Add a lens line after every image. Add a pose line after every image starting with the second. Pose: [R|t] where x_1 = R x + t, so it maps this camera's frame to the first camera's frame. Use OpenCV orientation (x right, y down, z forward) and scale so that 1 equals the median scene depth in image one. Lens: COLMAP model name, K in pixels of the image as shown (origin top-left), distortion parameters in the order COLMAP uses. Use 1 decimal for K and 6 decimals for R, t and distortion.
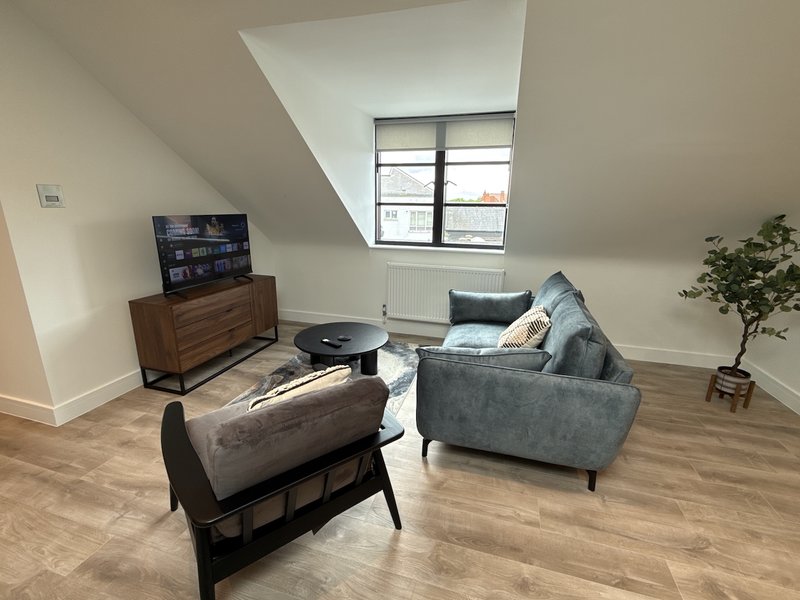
lens RADIAL K [[362.3, 0, 399.6], [0, 362.3, 302.2], [0, 0, 1]] dist [0.000815, -0.000291]
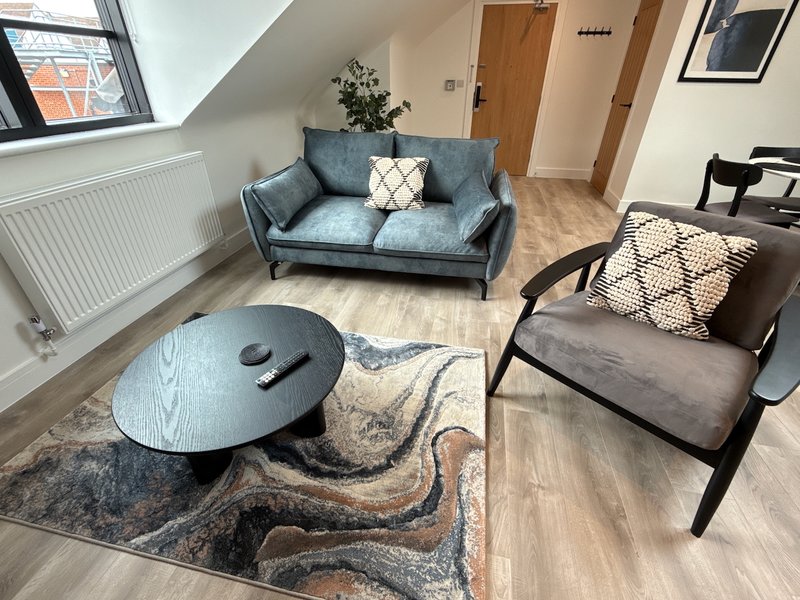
lens RADIAL K [[362.3, 0, 399.6], [0, 362.3, 302.2], [0, 0, 1]] dist [0.000815, -0.000291]
pose [[-0.080761, -0.537993, 0.839072, -0.434204], [0.246902, 0.804787, 0.539775, -0.131492], [-0.965669, 0.250762, 0.067836, 0.653918]]
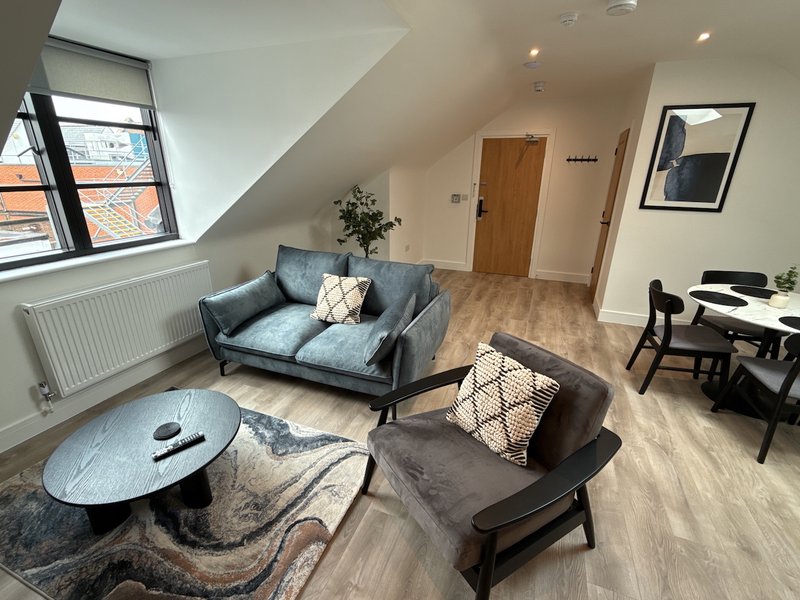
lens RADIAL K [[362.3, 0, 399.6], [0, 362.3, 302.2], [0, 0, 1]] dist [0.000815, -0.000291]
pose [[0.092173, -0.352547, 0.931244, -0.498216], [0.246665, 0.914160, 0.321665, -0.159048], [-0.964707, 0.200056, 0.171222, 0.415511]]
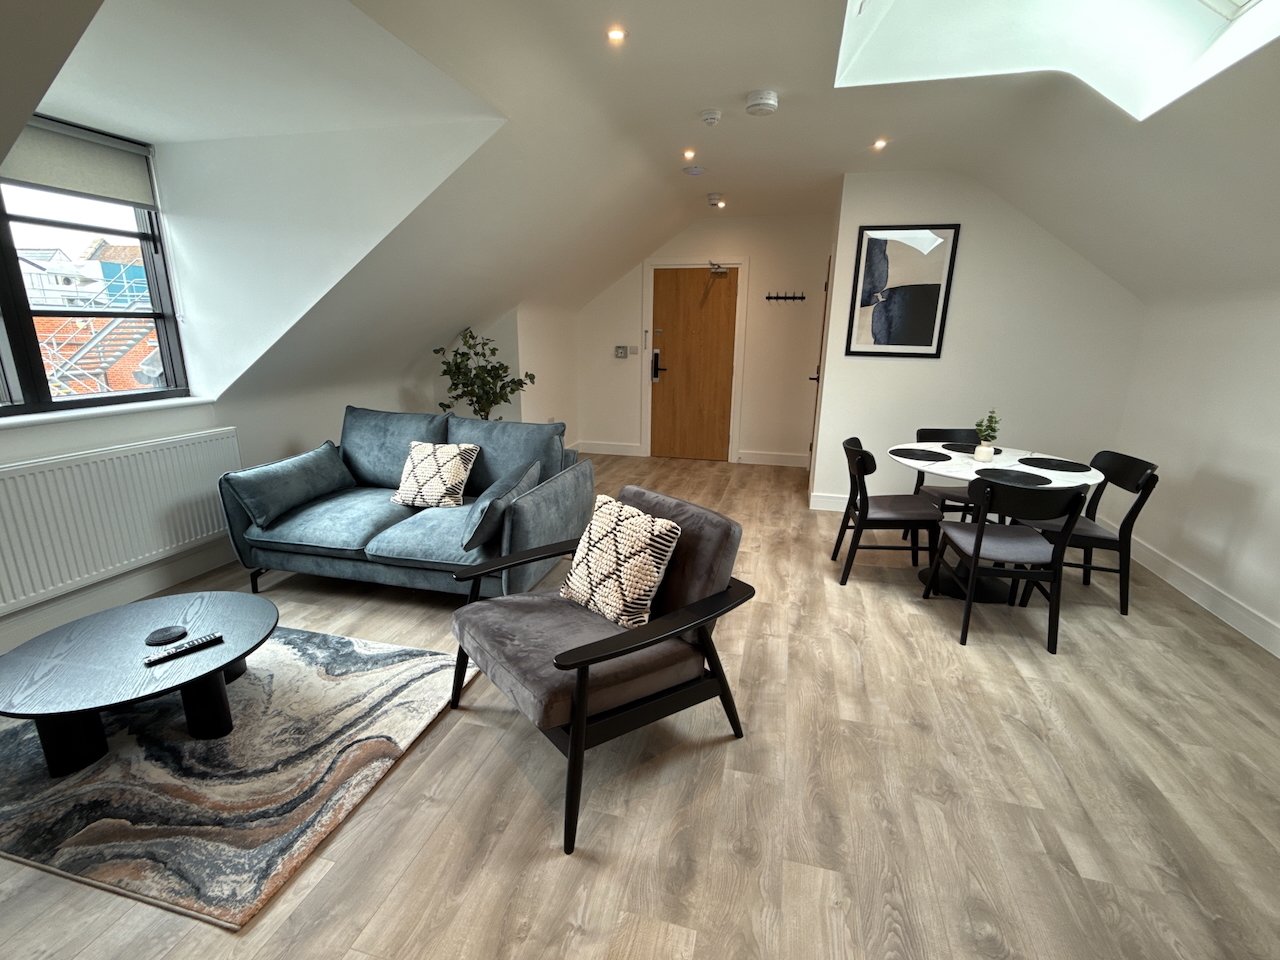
lens RADIAL K [[579.6, 0, 639.3], [0, 579.6, 483.5], [0, 0, 1]] dist [0.000815, -0.000291]
pose [[-0.031644, -0.271579, 0.961896, -0.645999], [0.243071, 0.931394, 0.270964, -0.096135], [-0.969492, 0.242383, 0.036540, 0.339117]]
